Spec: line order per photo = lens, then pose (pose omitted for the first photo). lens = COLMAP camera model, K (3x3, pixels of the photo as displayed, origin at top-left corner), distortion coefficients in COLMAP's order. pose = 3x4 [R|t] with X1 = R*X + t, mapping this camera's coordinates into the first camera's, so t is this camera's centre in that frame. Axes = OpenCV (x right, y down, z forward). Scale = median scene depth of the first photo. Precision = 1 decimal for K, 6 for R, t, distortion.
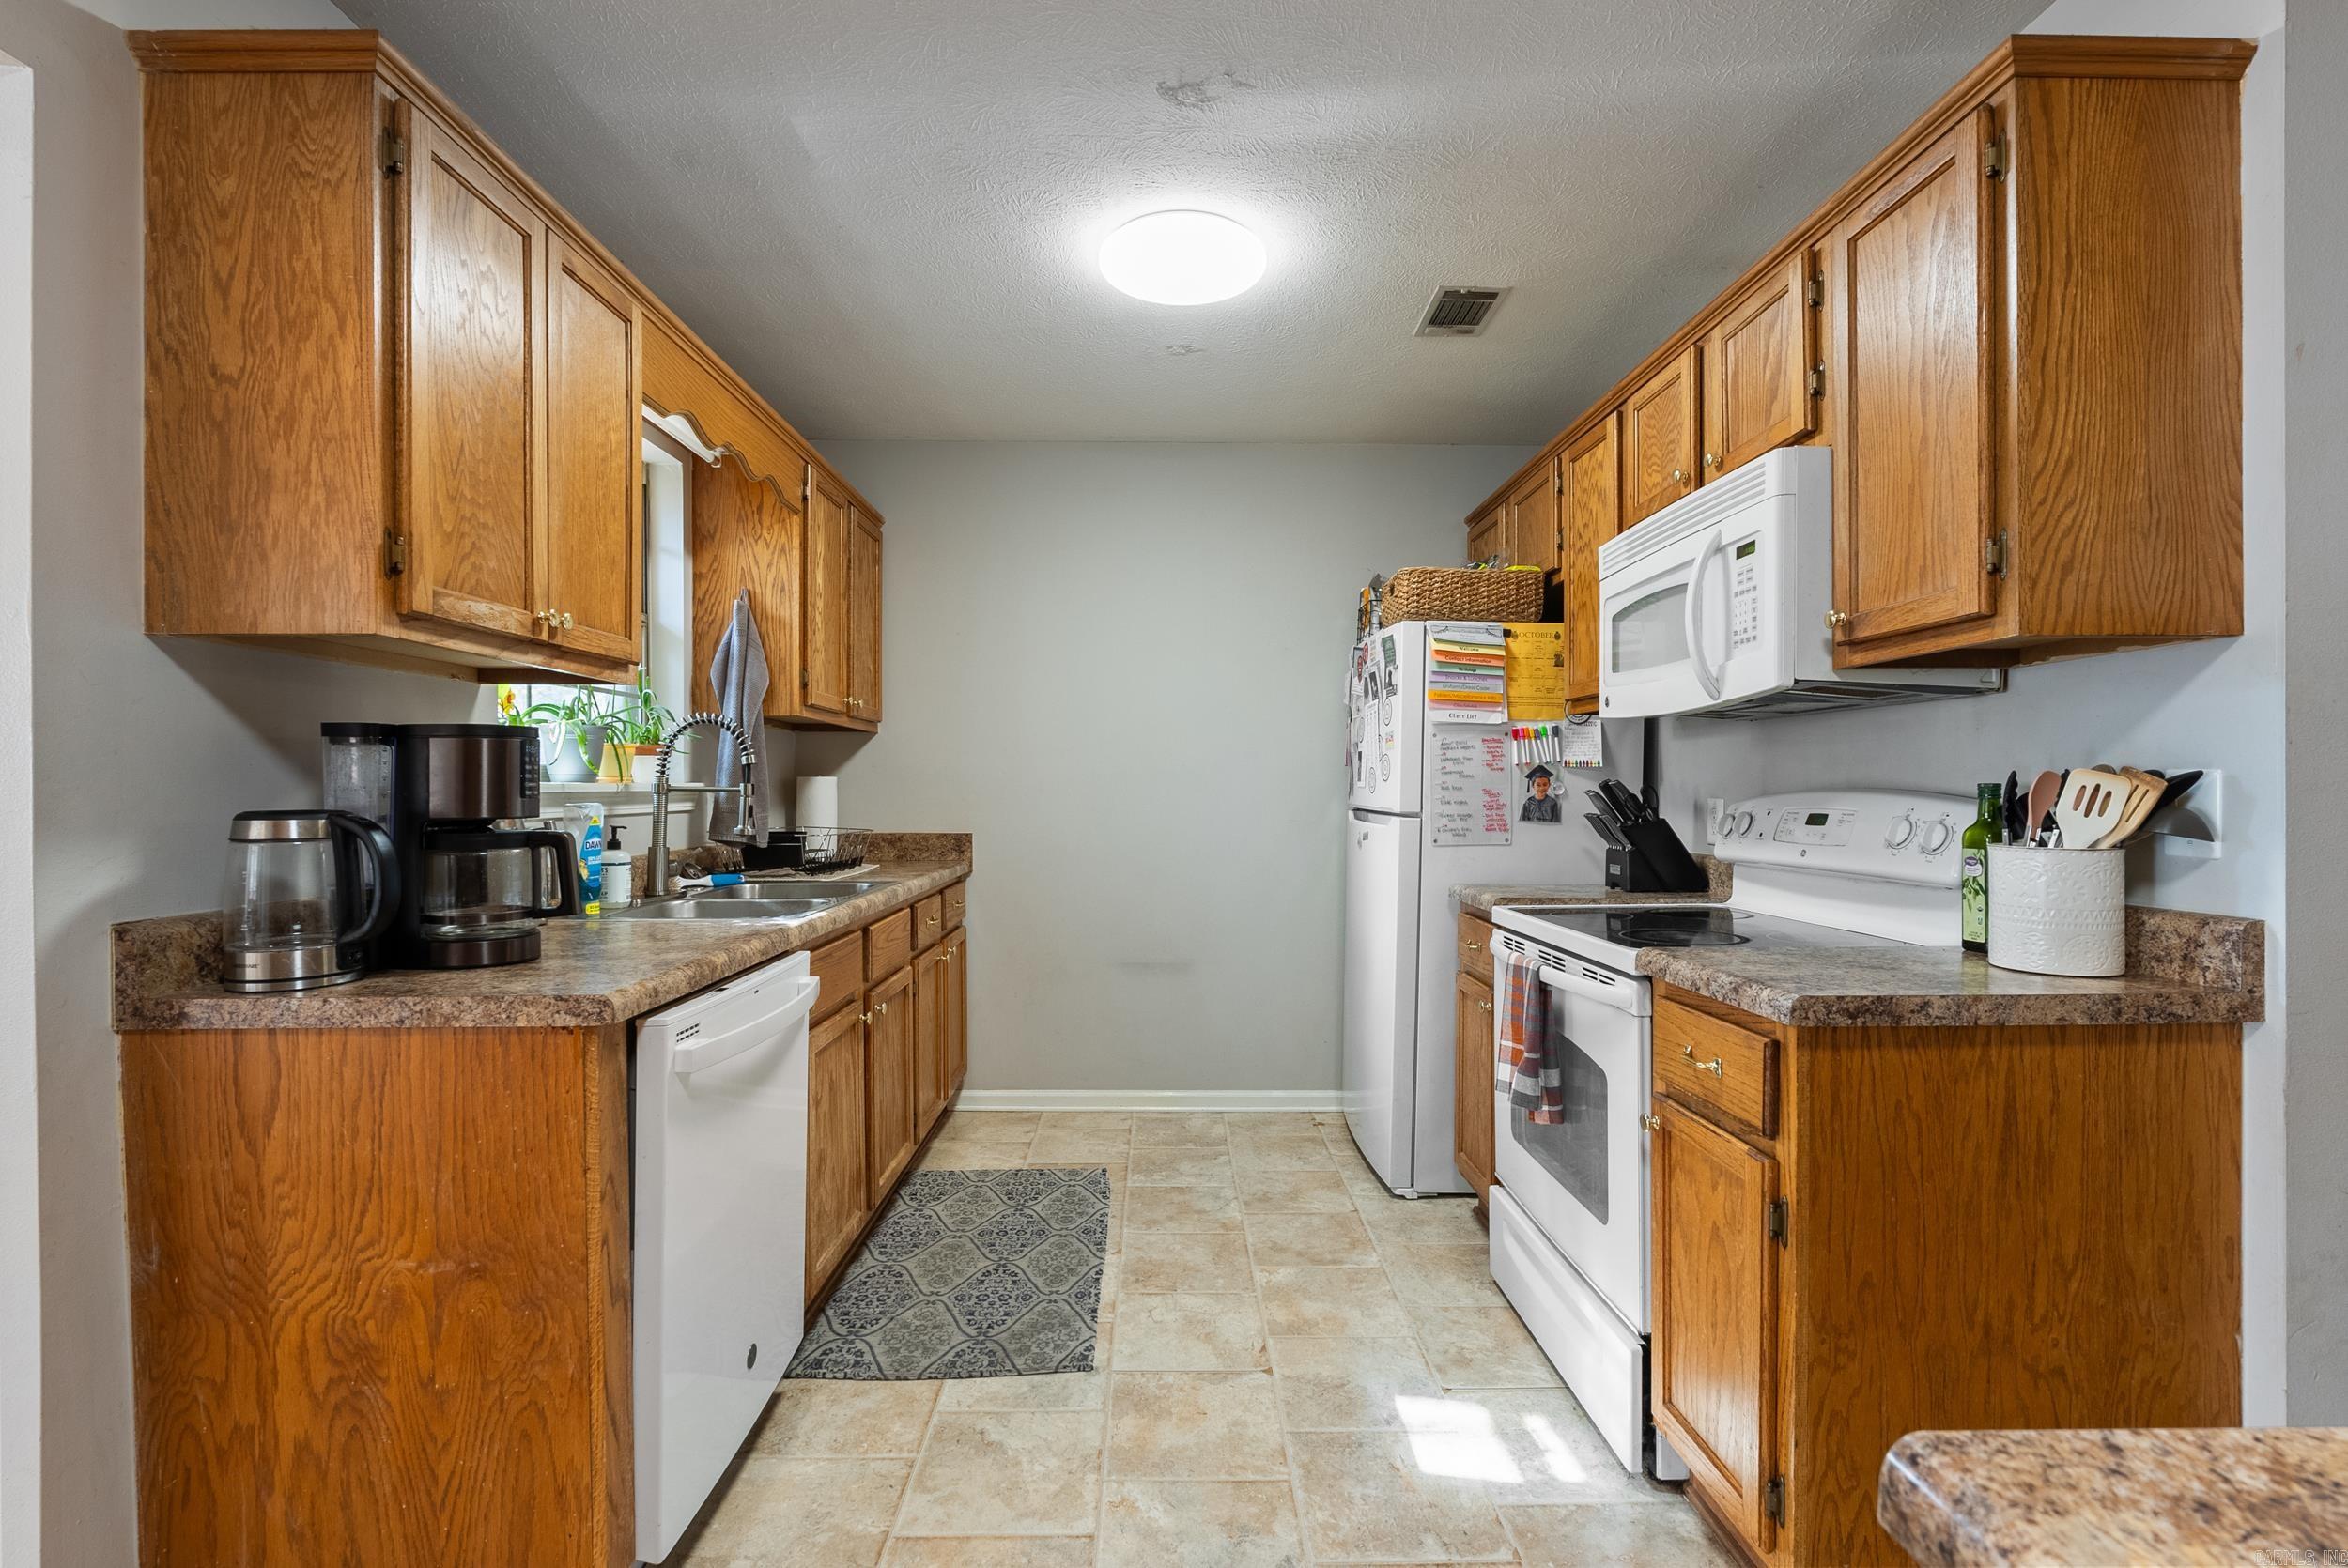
lens RADIAL K [[1037.0, 0, 1177.8], [0, 1037.0, 784.0], [0, 0, 1]] dist [-0.004392, -0.000063]
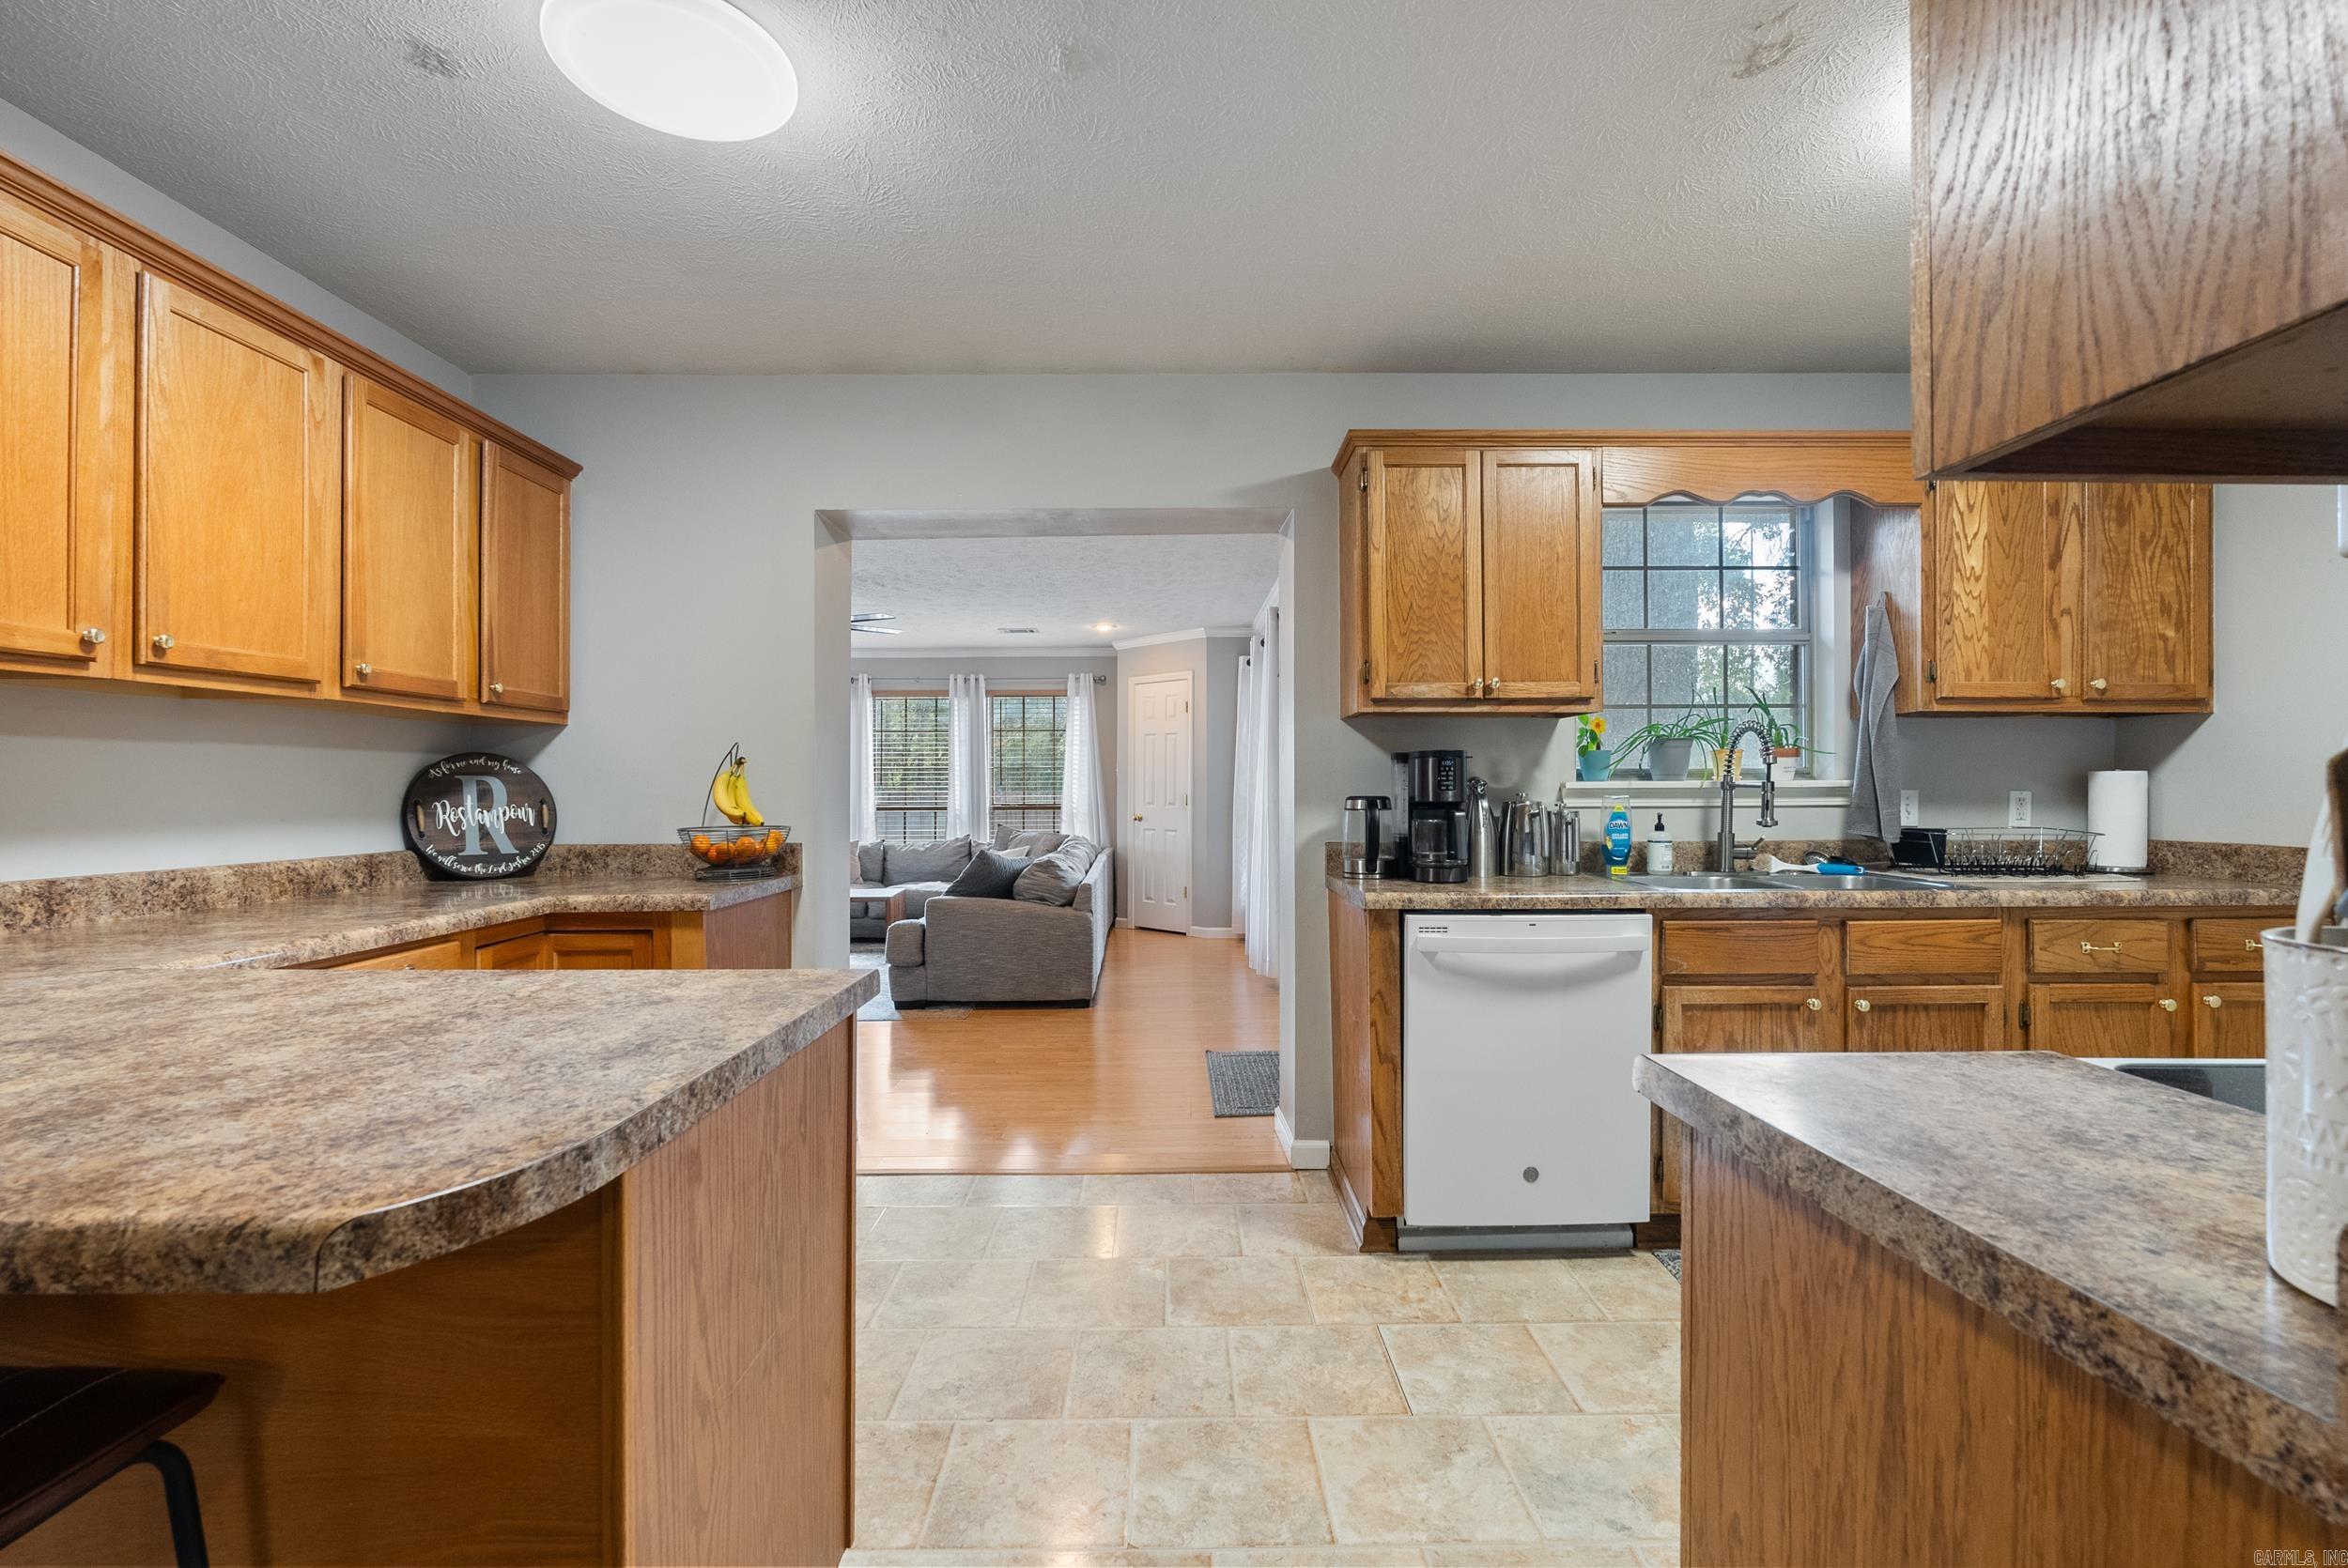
lens RADIAL K [[1037.0, 0, 1177.8], [0, 1037.0, 784.0], [0, 0, 1]] dist [-0.004392, -0.000063]
pose [[-0.004127, -0.002468, -0.999988, 0.674113], [0.005295, 0.999983, -0.002490, 0.002146], [0.999977, -0.005305, -0.004114, 0.324945]]
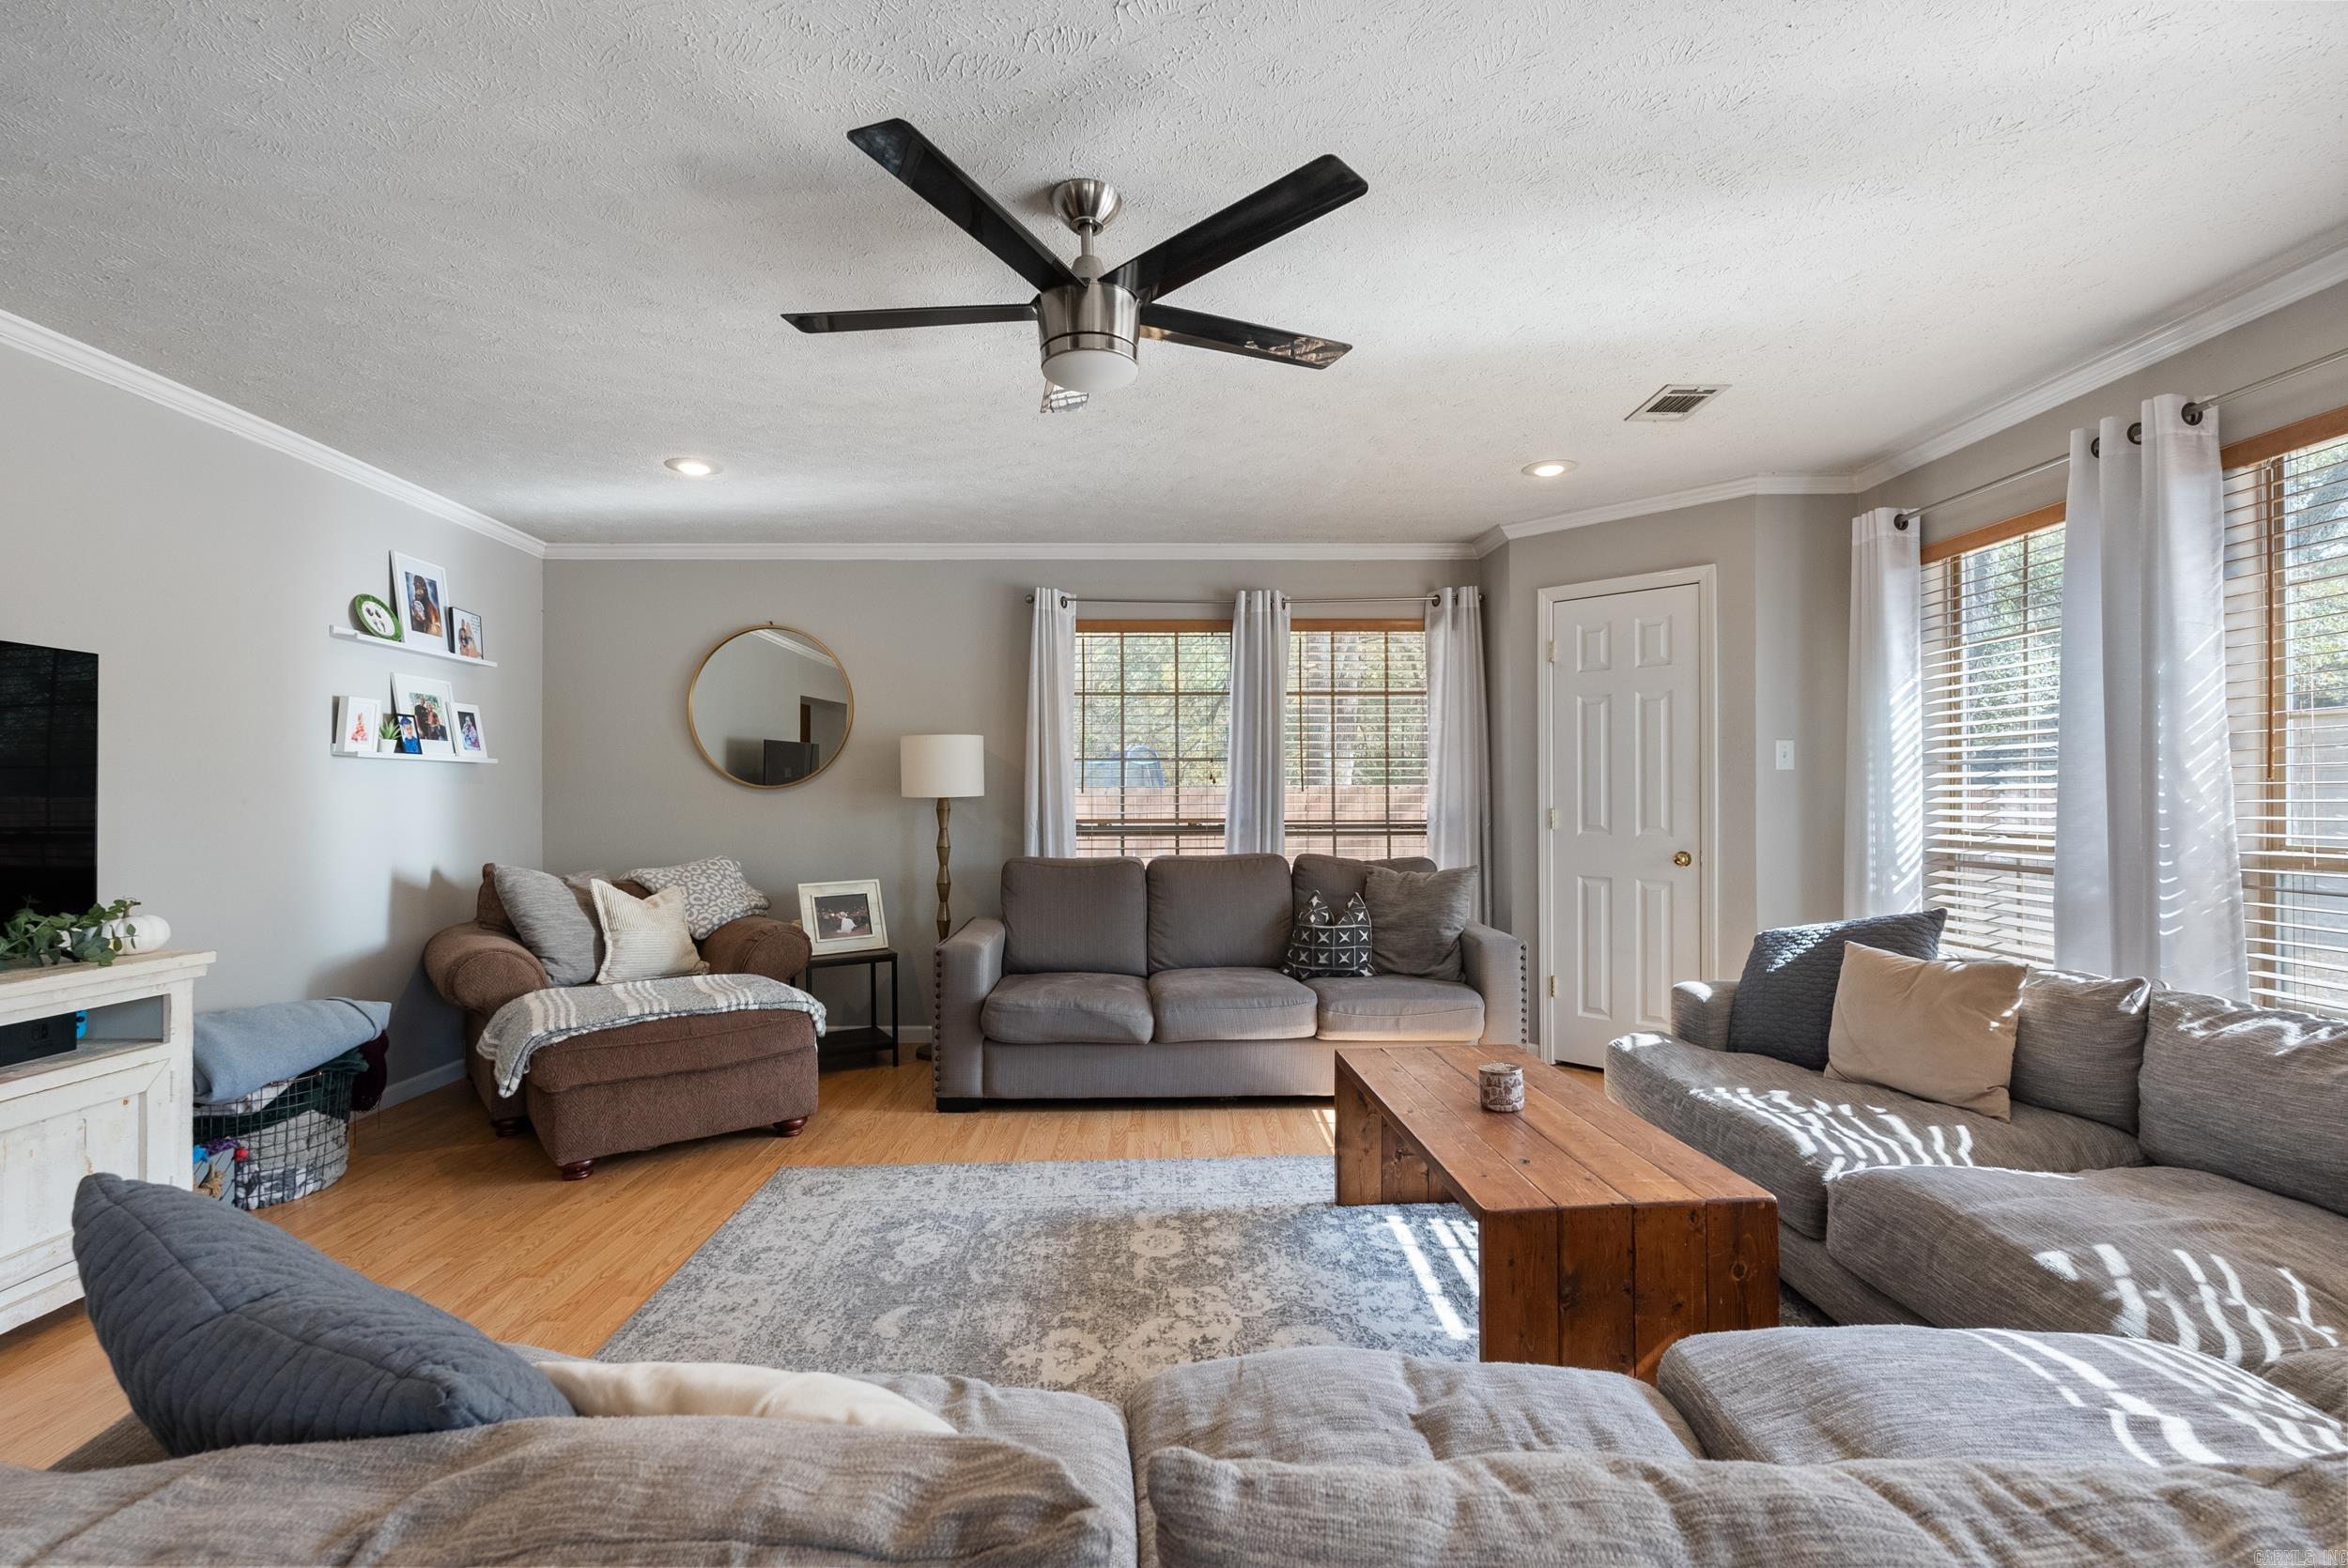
lens RADIAL K [[1031.4, 0, 1176.8], [0, 1031.4, 783.9], [0, 0, 1]] dist [-0.005174, -0.000024]
pose [[-0.999971, 0.007520, 0.000912, -1.743275], [0.007506, 0.999879, -0.013608, 0.003495], [-0.001015, -0.013600, -0.999907, 0.266354]]
